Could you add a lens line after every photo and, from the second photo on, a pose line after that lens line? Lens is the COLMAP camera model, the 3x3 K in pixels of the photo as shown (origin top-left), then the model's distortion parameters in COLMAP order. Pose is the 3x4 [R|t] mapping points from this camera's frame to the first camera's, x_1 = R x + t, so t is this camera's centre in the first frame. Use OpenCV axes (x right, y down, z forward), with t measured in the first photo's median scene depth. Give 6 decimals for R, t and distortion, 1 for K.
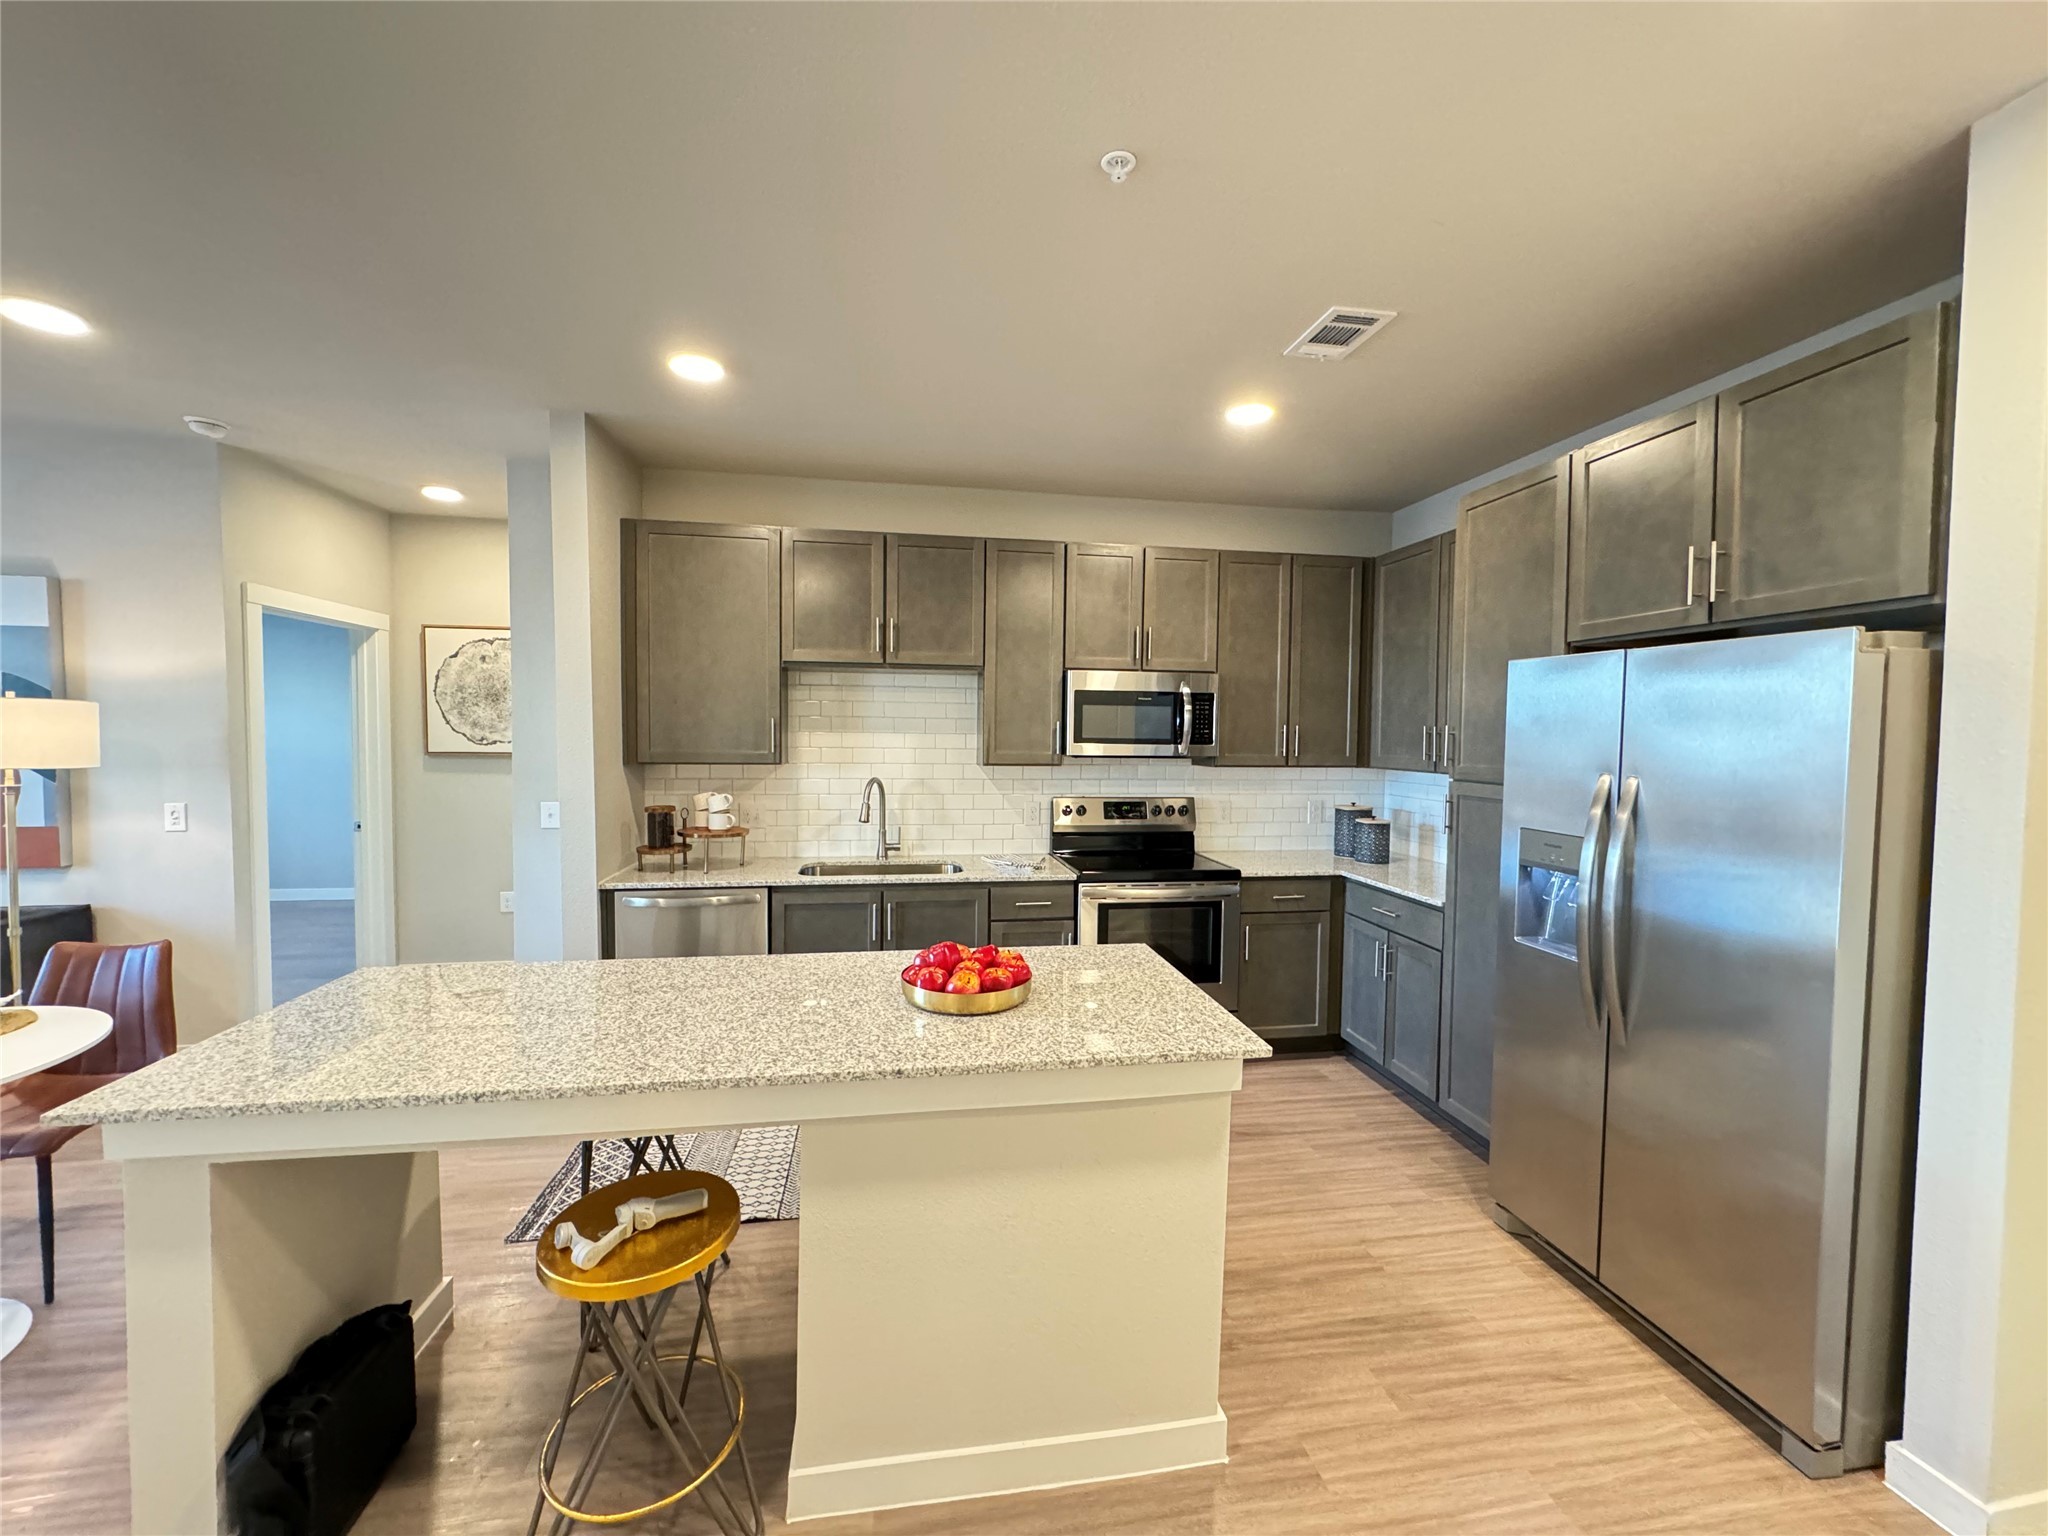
lens RADIAL K [[826.3, 0, 1024.2], [0, 826.3, 764.9], [0, 0, 1]] dist [-0.001619, 0.002994]
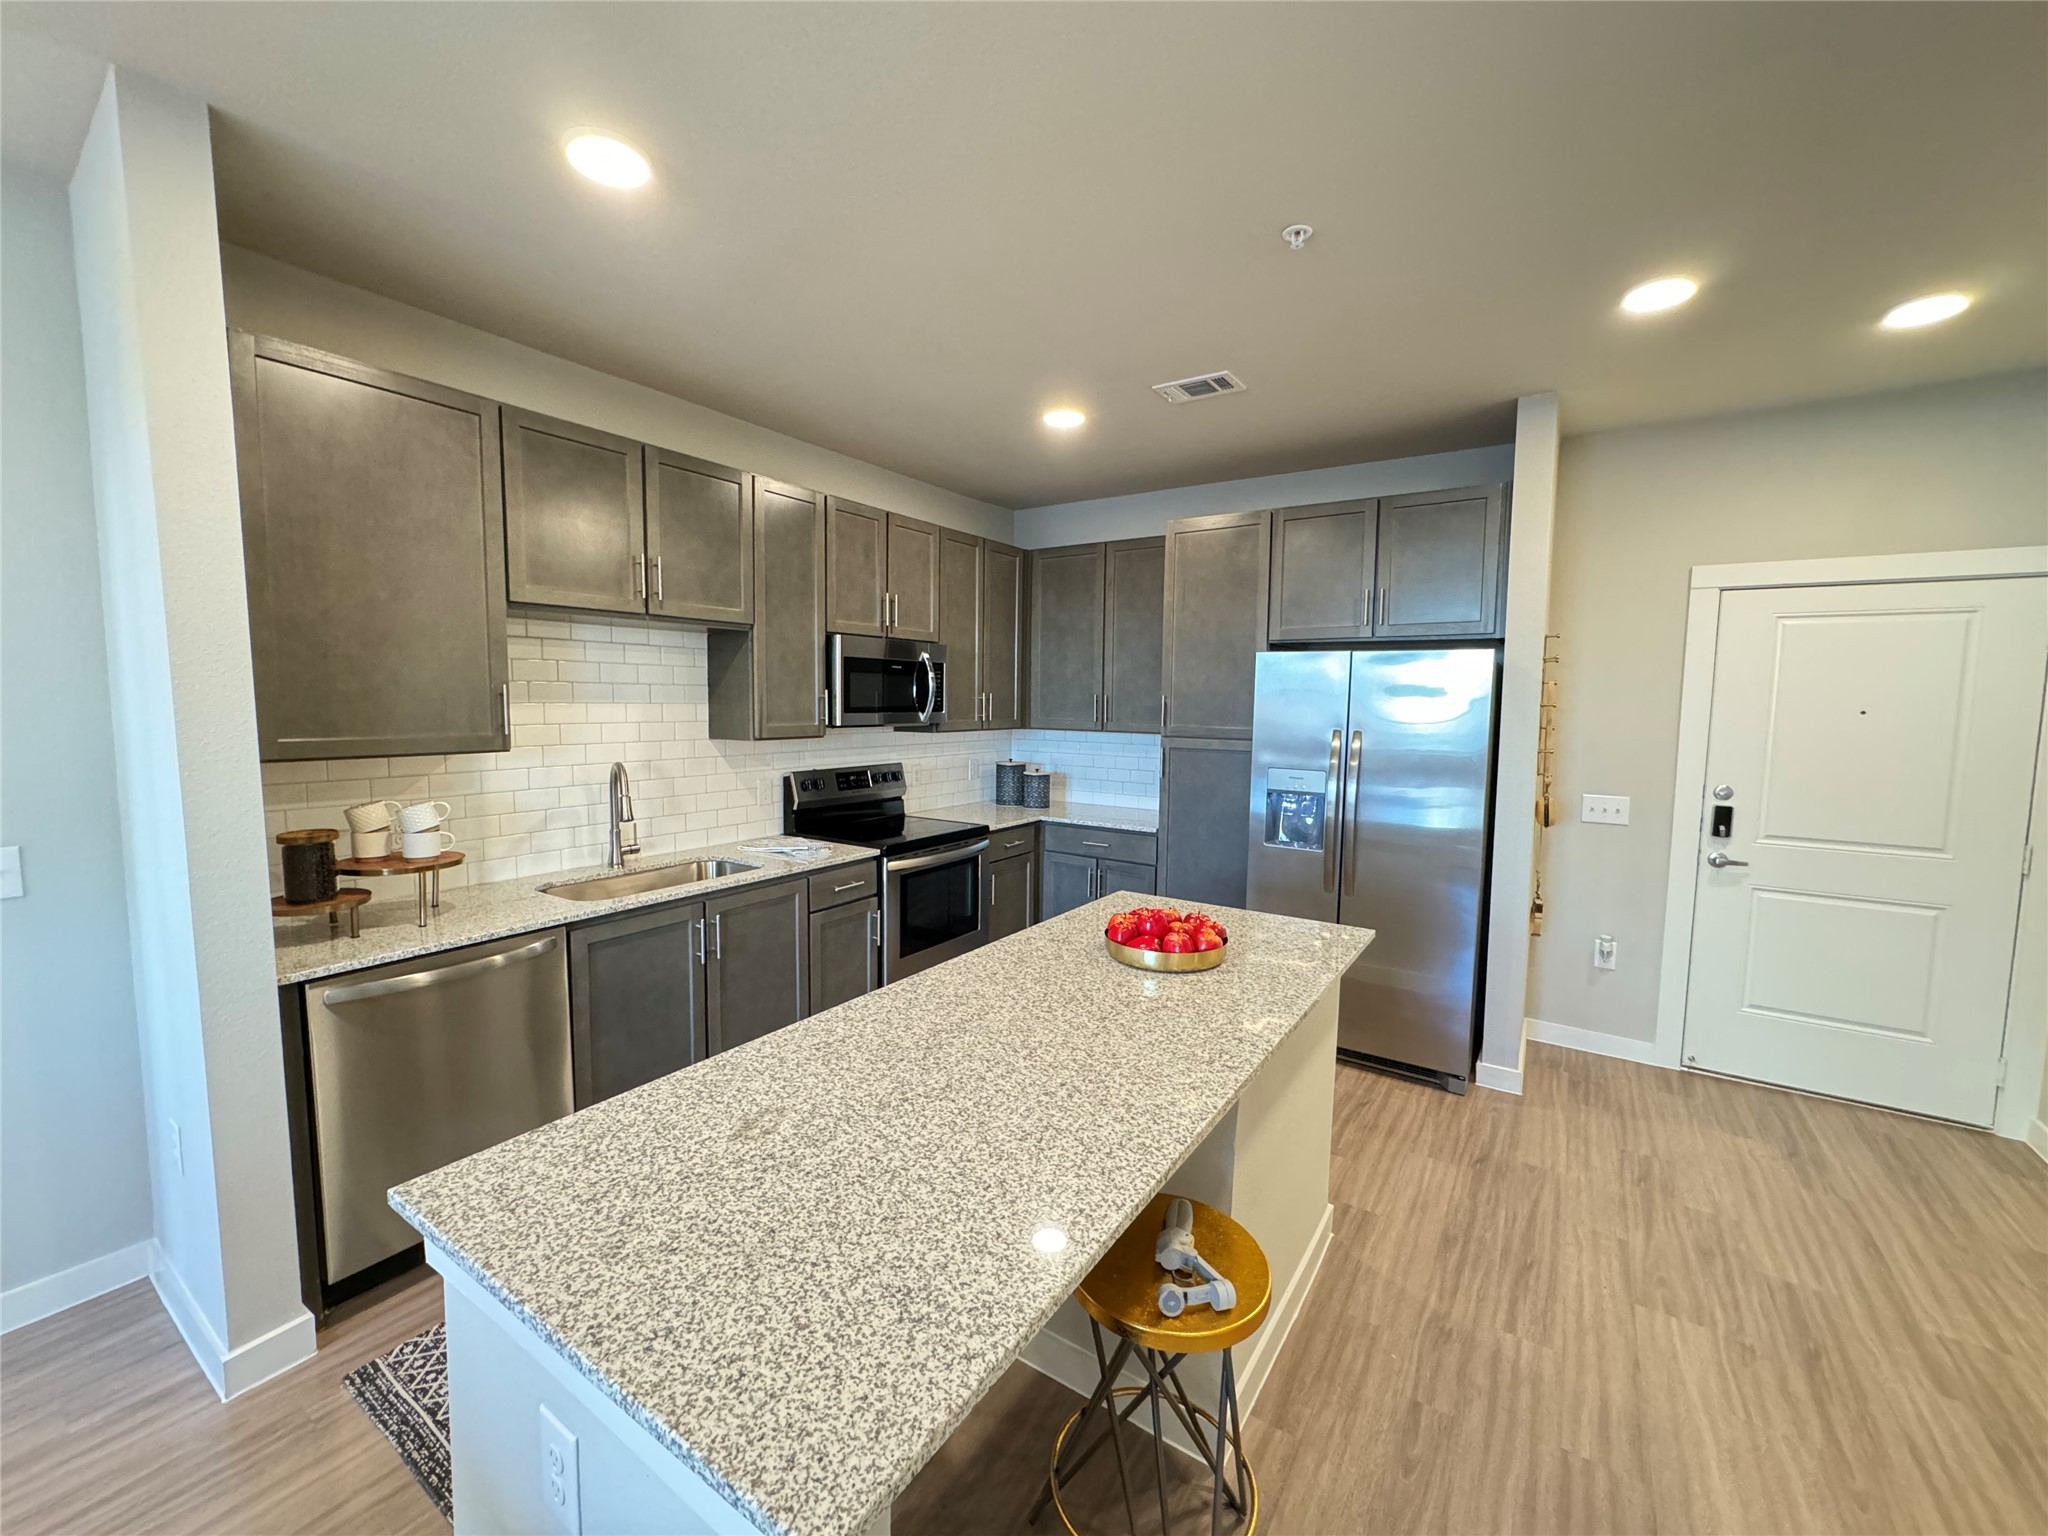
lens RADIAL K [[825.0, 0, 1029.1], [0, 825.0, 761.8], [0, 0, 1]] dist [-0.000889, 0.003071]
pose [[0.682751, -0.060890, 0.728110, -0.500719], [0.027081, 0.997946, 0.058062, -0.019970], [-0.730149, -0.019923, 0.682997, 0.210848]]
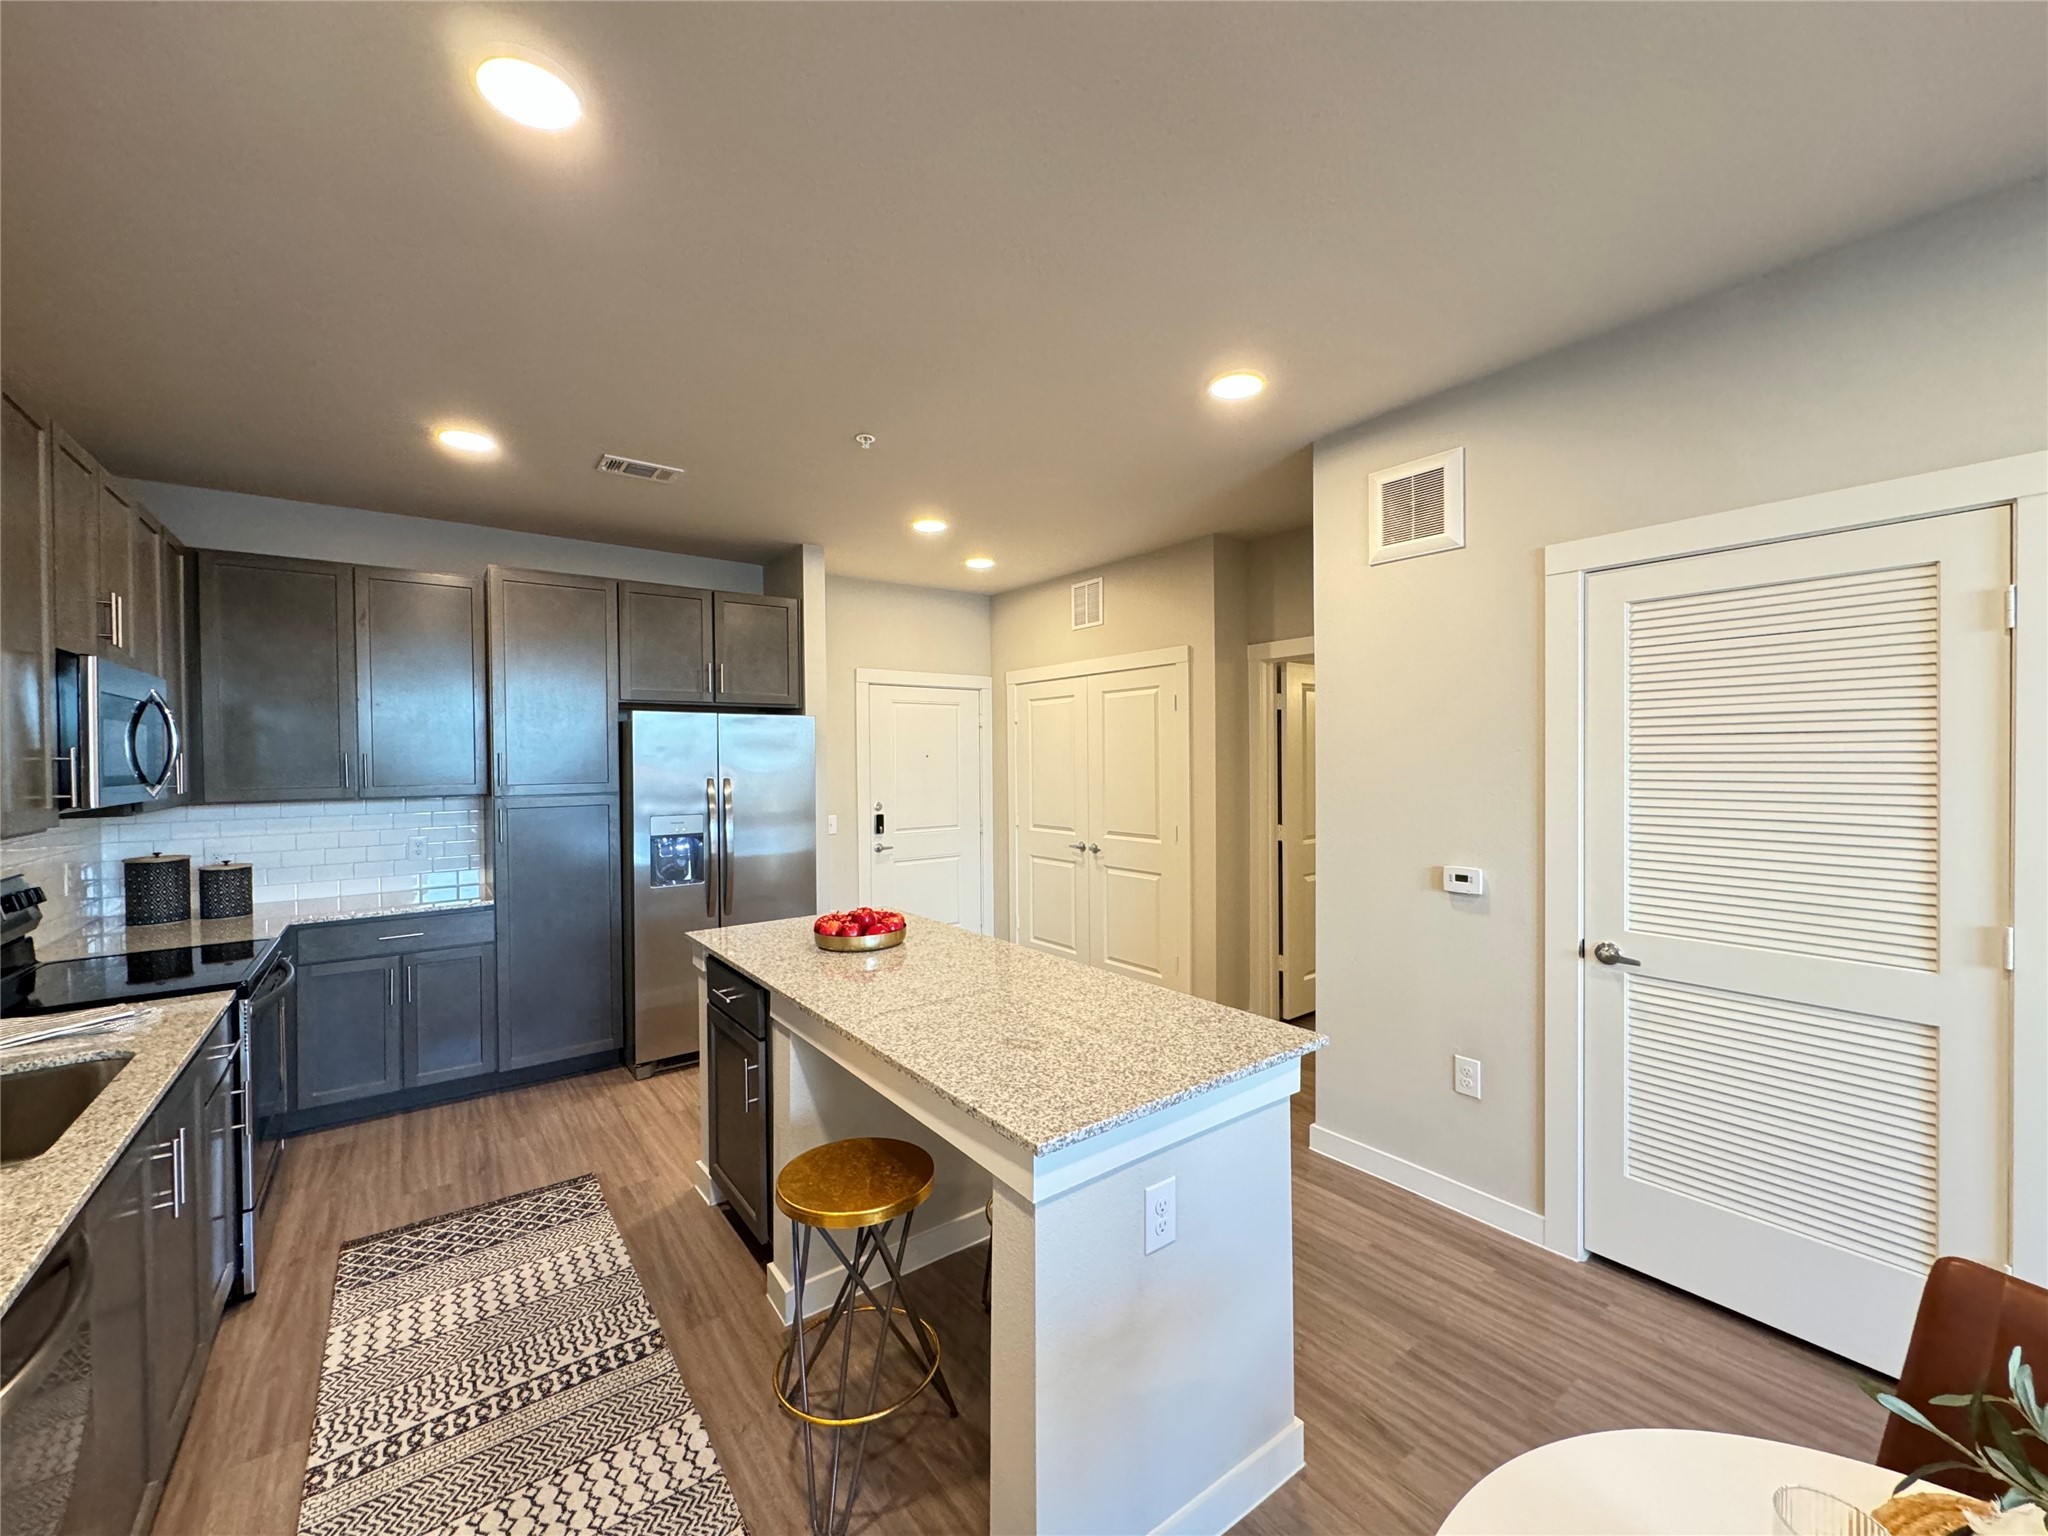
lens RADIAL K [[825.0, 0, 1029.1], [0, 825.0, 761.8], [0, 0, 1]] dist [-0.000889, 0.003071]
pose [[-0.472544, -0.014161, 0.881194, -0.762975], [0.043674, 0.998266, 0.039462, -0.040157], [-0.880224, 0.057133, -0.471106, 0.729836]]
